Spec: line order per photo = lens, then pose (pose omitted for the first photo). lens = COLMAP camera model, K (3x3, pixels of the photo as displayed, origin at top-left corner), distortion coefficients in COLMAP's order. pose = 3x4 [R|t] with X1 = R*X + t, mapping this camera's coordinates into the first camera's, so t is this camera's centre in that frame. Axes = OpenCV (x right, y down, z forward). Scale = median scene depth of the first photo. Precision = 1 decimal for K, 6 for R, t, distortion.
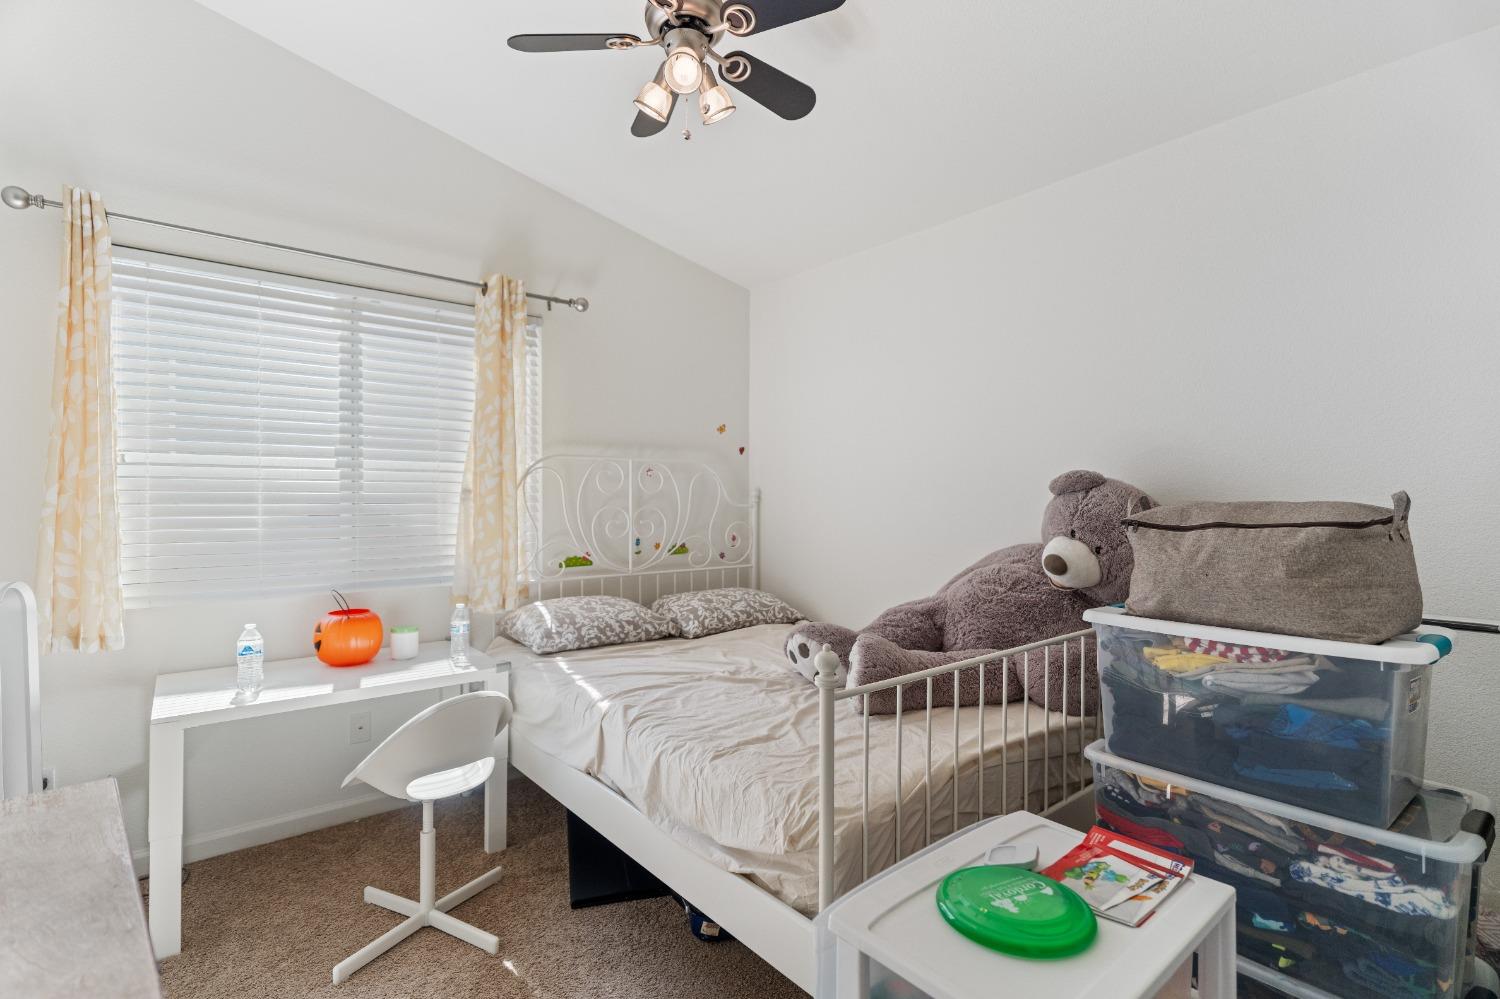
lens RADIAL K [[680.5, 0, 745.8], [0, 680.5, 499.6], [0, 0, 1]] dist [-0.001282, 0.000166]
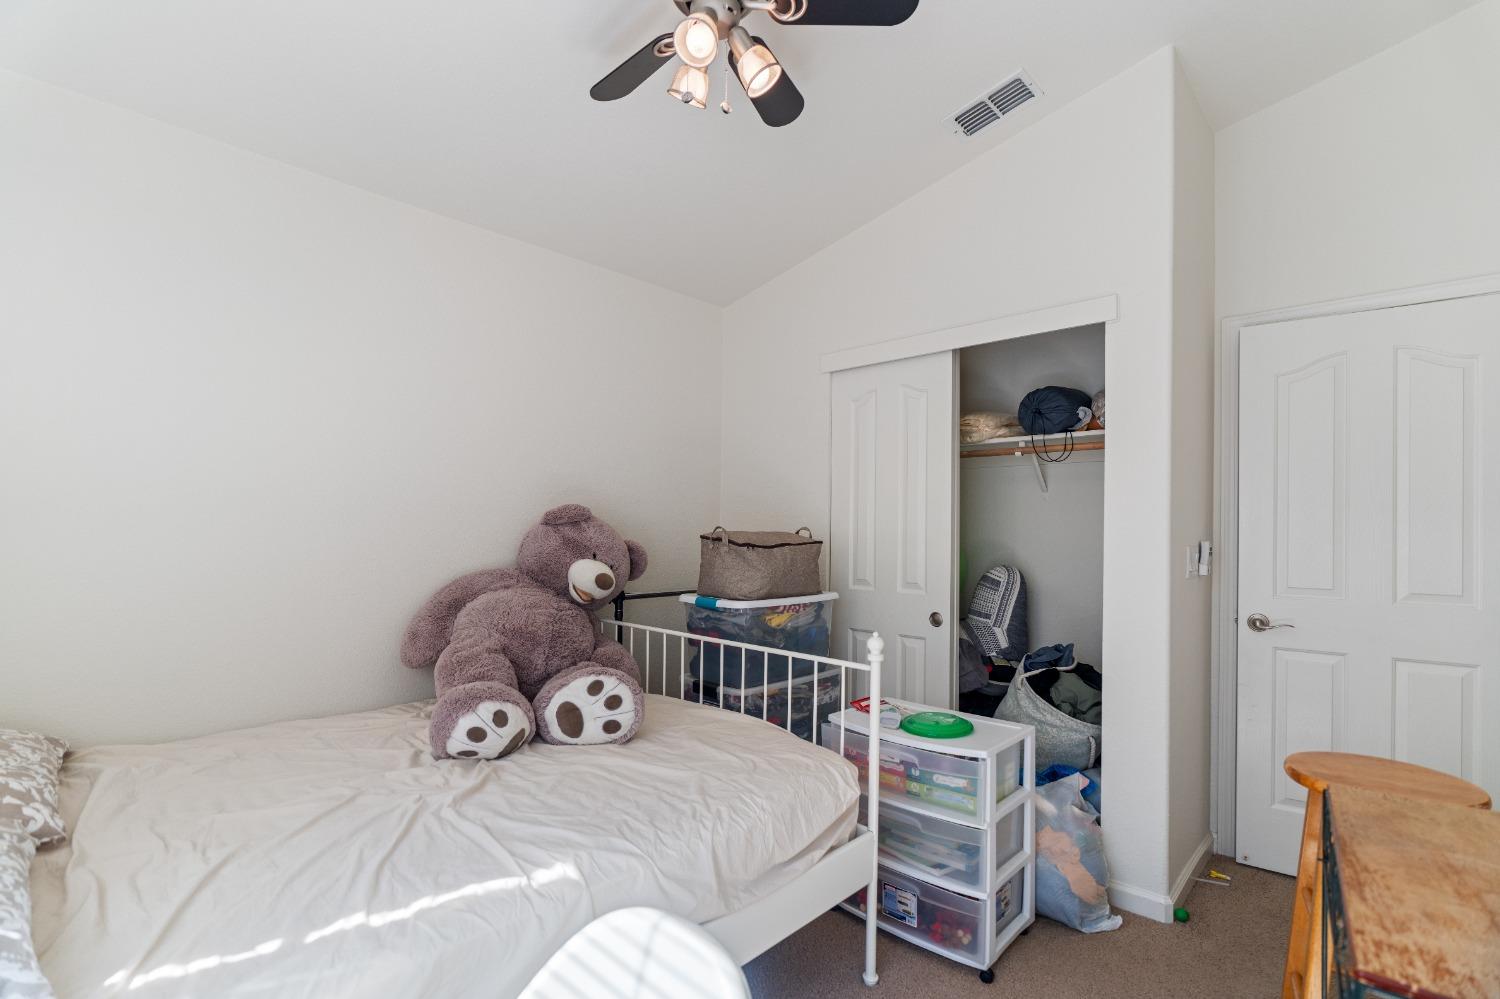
lens RADIAL K [[680.5, 0, 745.8], [0, 680.5, 499.6], [0, 0, 1]] dist [-0.001282, 0.000166]
pose [[-0.095445, 0.037003, 0.994747, -1.199566], [-0.013031, 0.999177, -0.038418, -0.014510], [-0.995349, -0.016629, -0.094884, 1.275297]]
